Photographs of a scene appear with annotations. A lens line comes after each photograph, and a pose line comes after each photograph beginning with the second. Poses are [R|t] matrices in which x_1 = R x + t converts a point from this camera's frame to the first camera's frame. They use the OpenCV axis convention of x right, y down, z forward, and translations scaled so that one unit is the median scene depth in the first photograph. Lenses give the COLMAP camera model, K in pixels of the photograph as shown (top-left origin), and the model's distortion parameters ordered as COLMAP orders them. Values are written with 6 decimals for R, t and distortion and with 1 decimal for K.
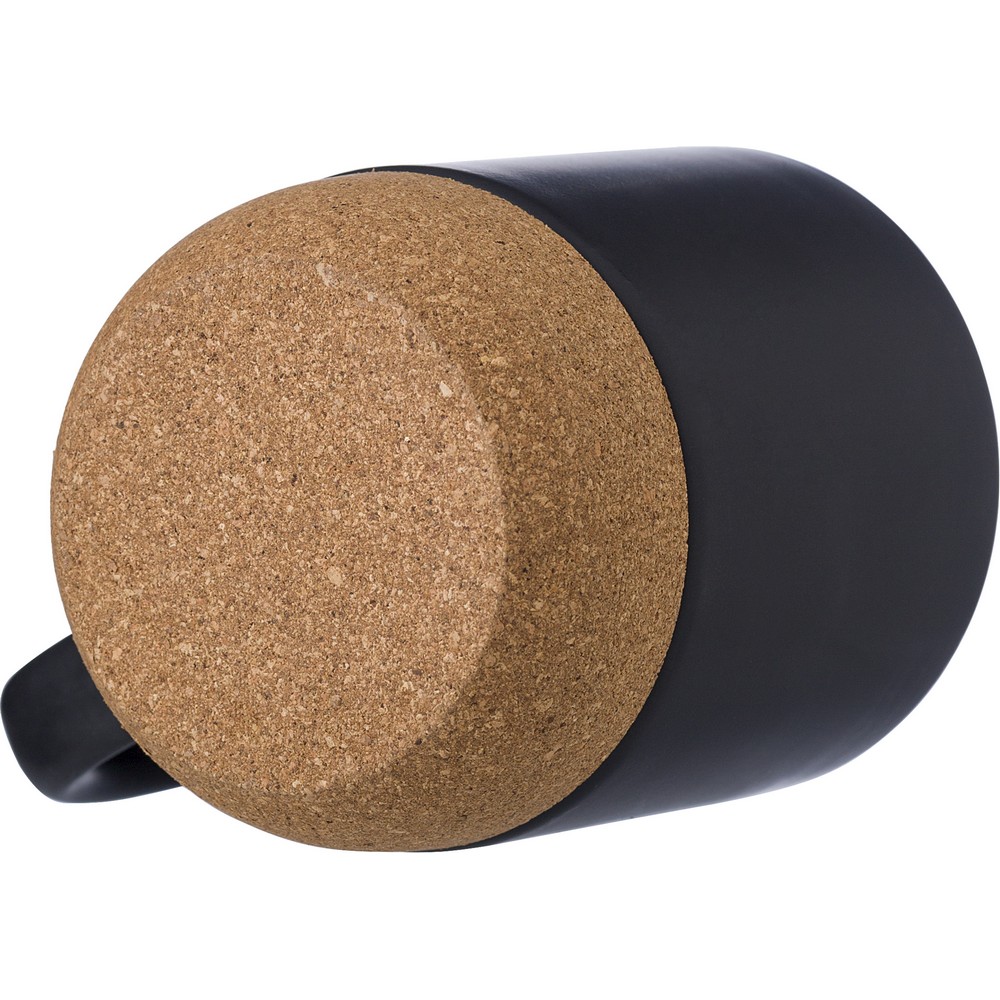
lens RADIAL K [[5113.6, 0, 500.0], [0, 5113.6, 500.4], [0, 0, 1]] dist [-0.320773, 0.000000]
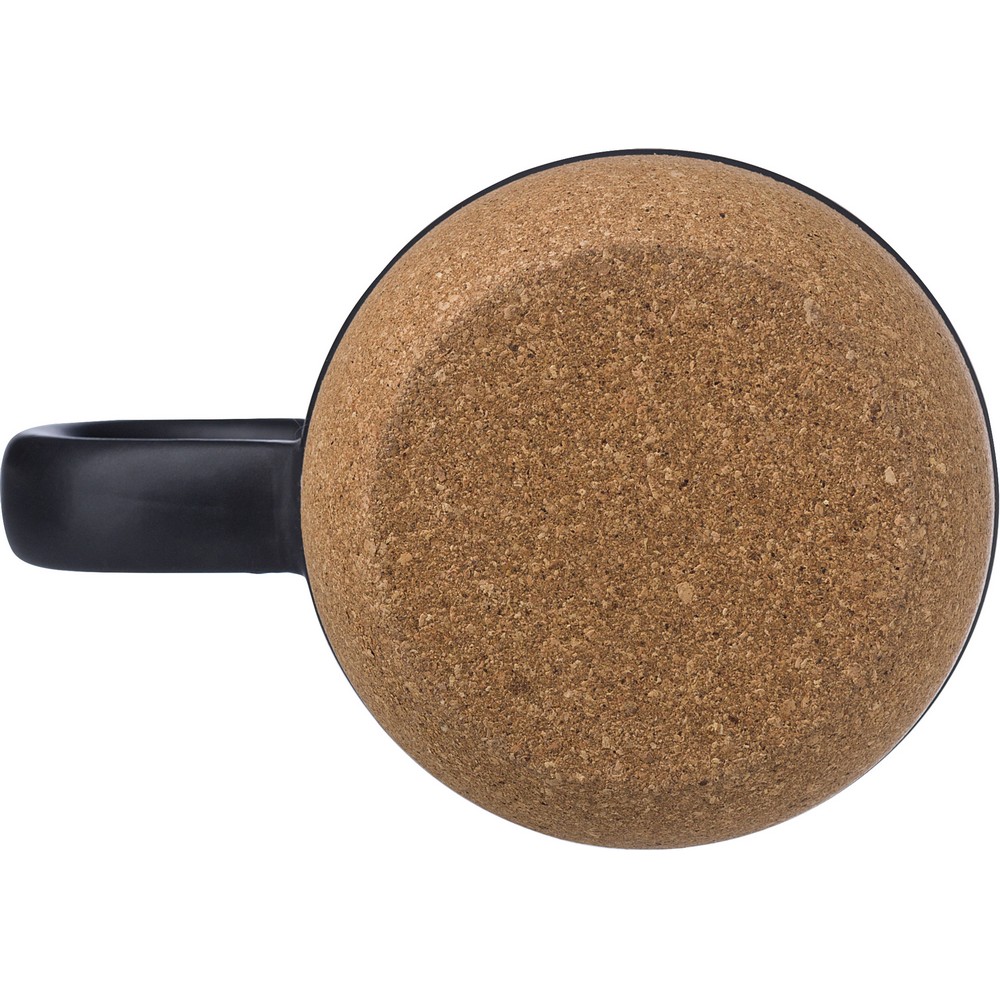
lens RADIAL K [[5113.6, 0, 499.9], [0, 5113.6, 499.6], [0, 0, 1]] dist [-0.320773, 0.000000]
pose [[0.874612, 0.377263, 0.304509, -0.369573], [-0.401105, 0.915867, 0.017367, -0.004265], [-0.272338, -0.137329, 0.952351, 0.077845]]
